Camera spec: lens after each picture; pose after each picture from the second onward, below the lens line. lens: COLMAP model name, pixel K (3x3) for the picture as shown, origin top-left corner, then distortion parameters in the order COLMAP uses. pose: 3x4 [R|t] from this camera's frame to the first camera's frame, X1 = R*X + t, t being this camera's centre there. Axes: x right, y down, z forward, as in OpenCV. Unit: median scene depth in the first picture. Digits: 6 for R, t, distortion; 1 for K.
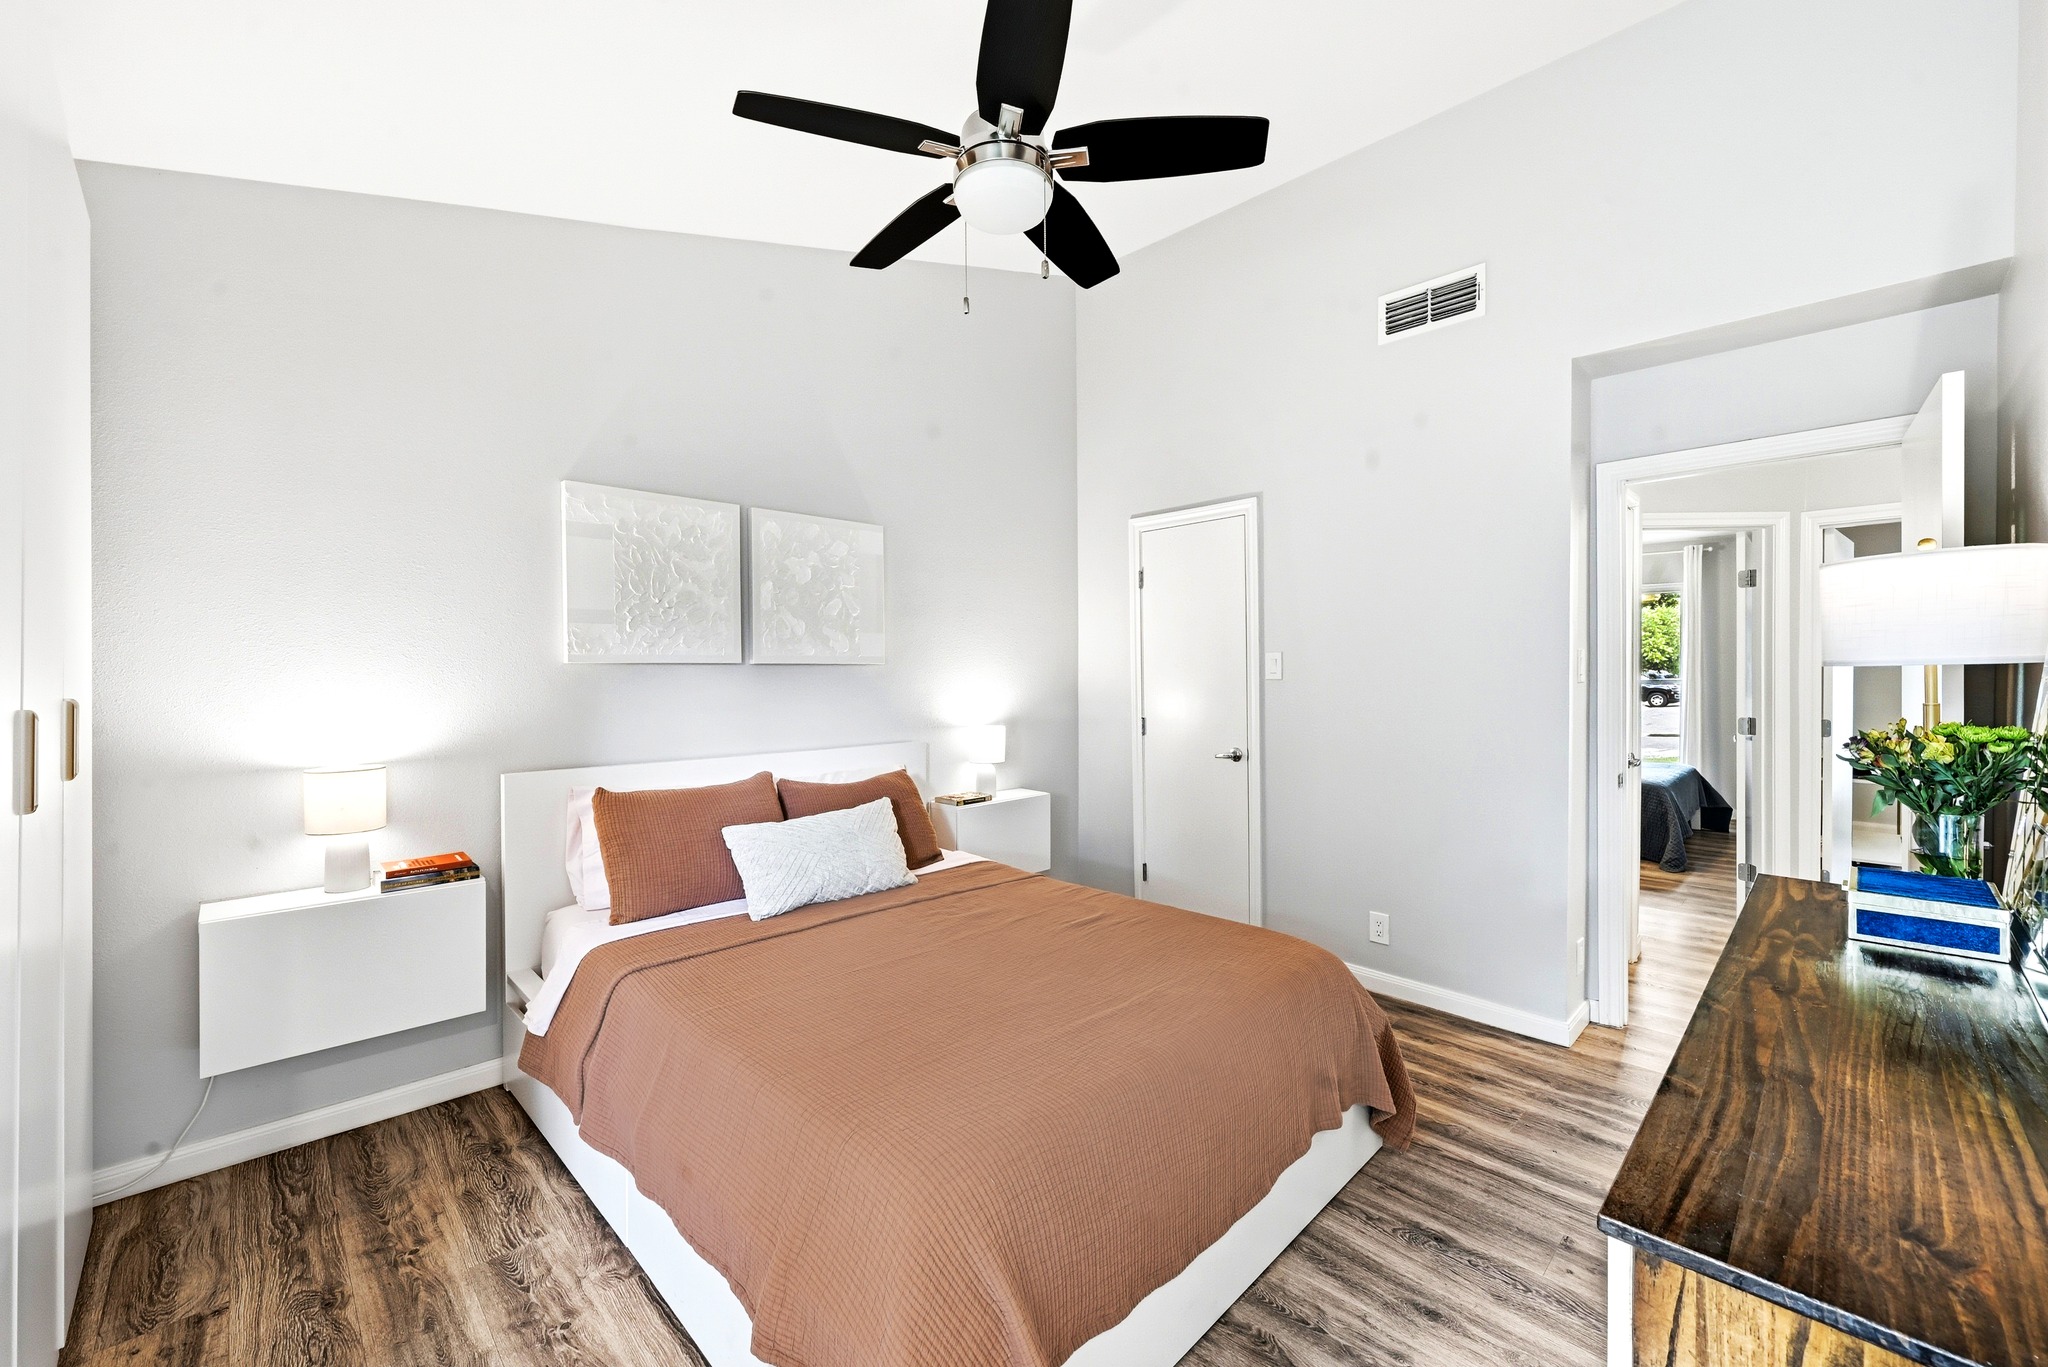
lens RADIAL K [[812.3, 0, 1021.1], [0, 812.3, 677.3], [0, 0, 1]] dist [0.008140, -0.000122]
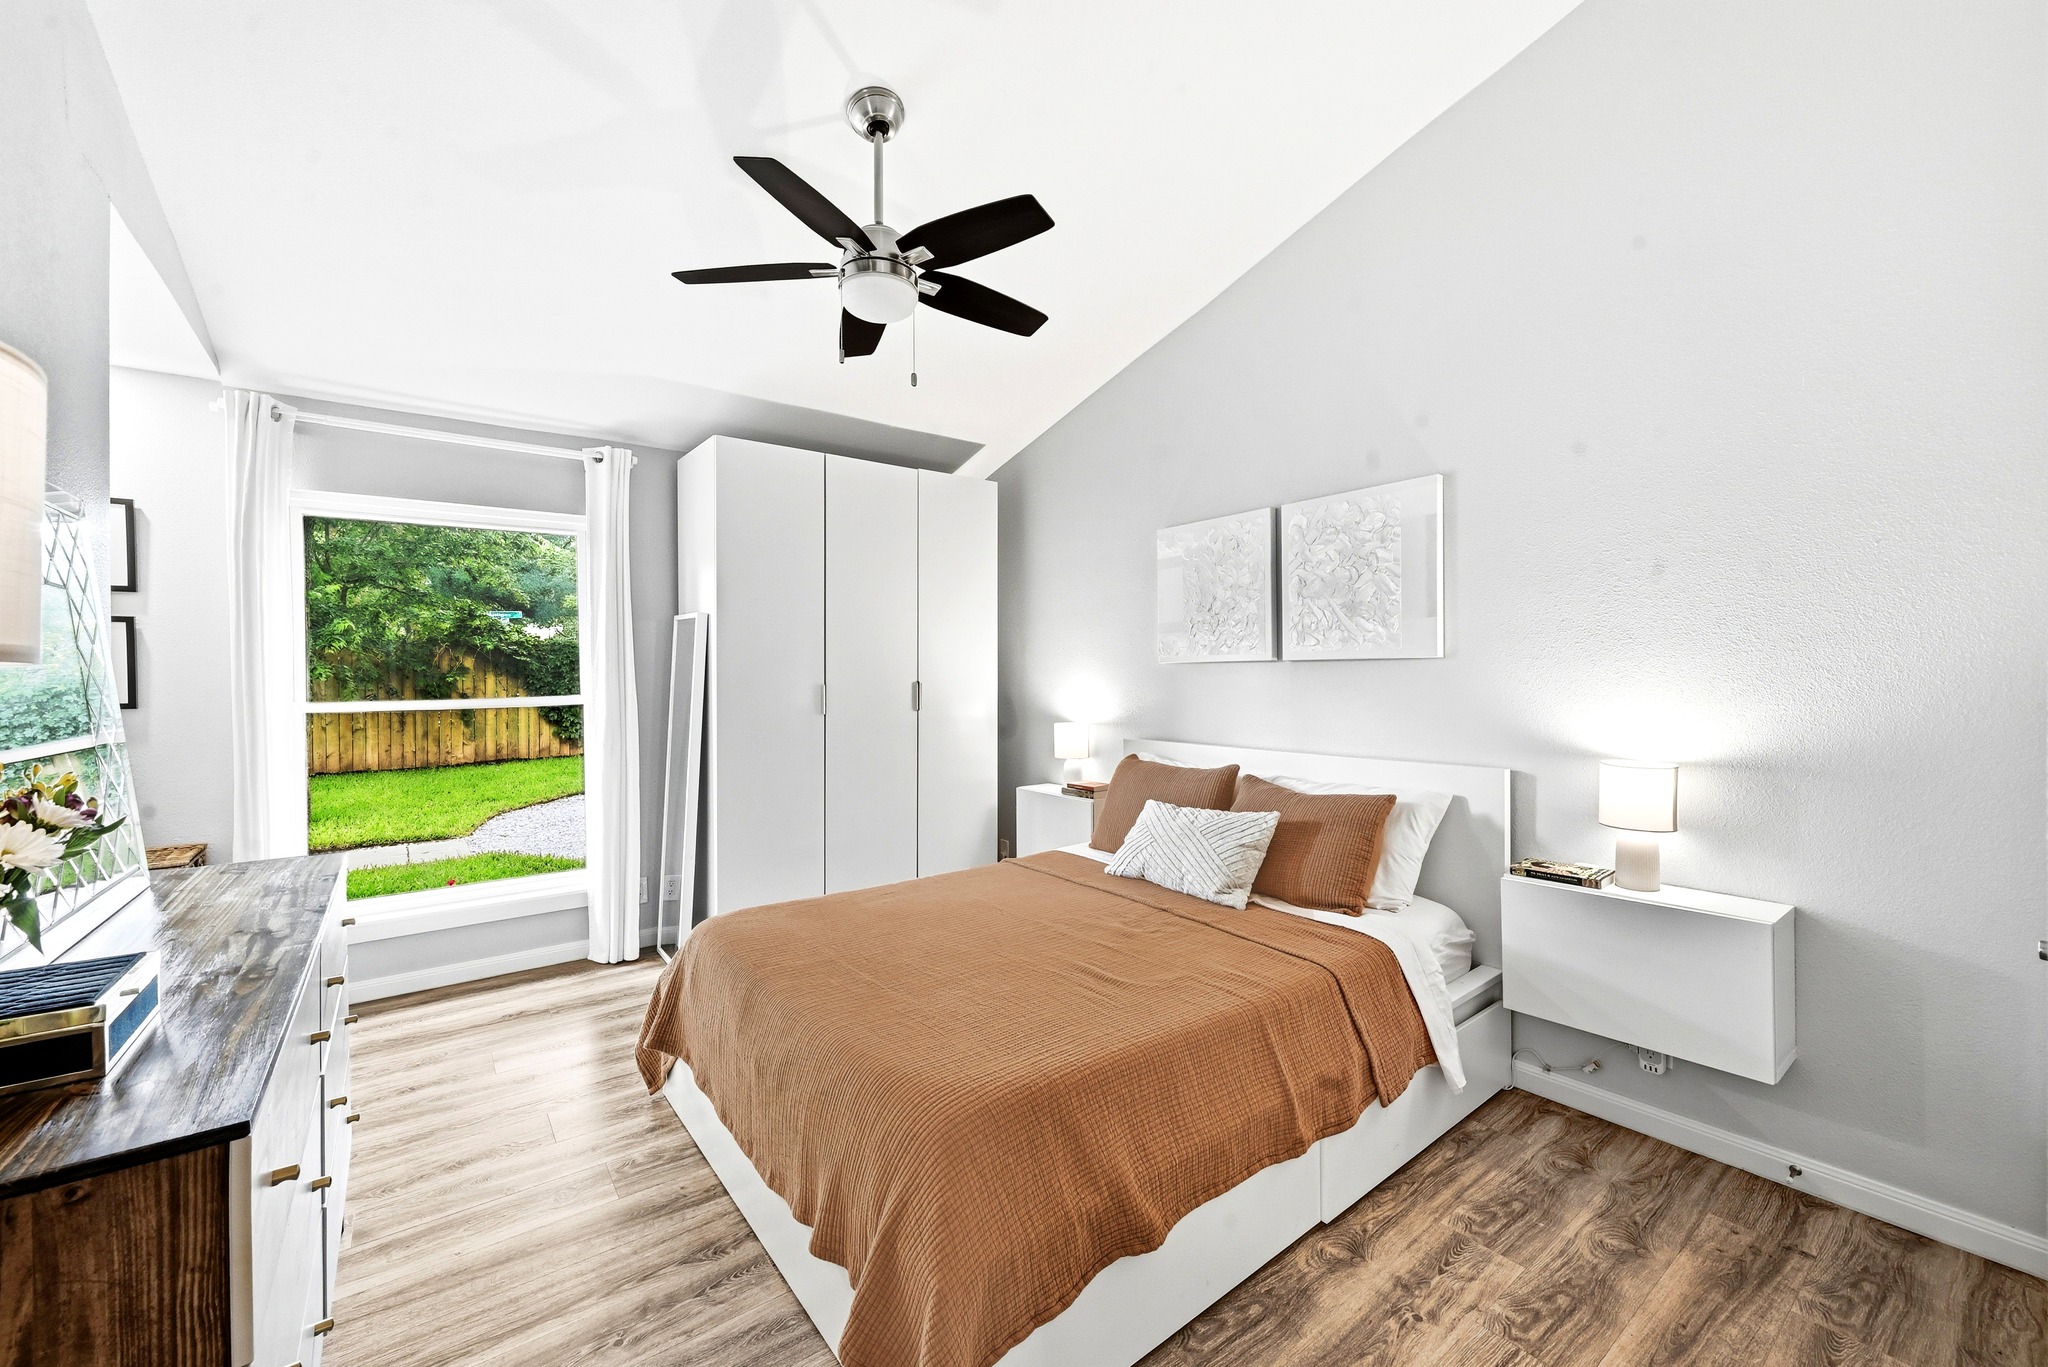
lens RADIAL K [[812.3, 0, 1021.6], [0, 812.3, 678.3], [0, 0, 1]] dist [0.008140, -0.000122]
pose [[-0.127002, 0.006799, -0.991879, 0.956310], [-0.002481, 0.999971, 0.007172, -0.002475], [0.991899, 0.003372, -0.126982, 1.090757]]
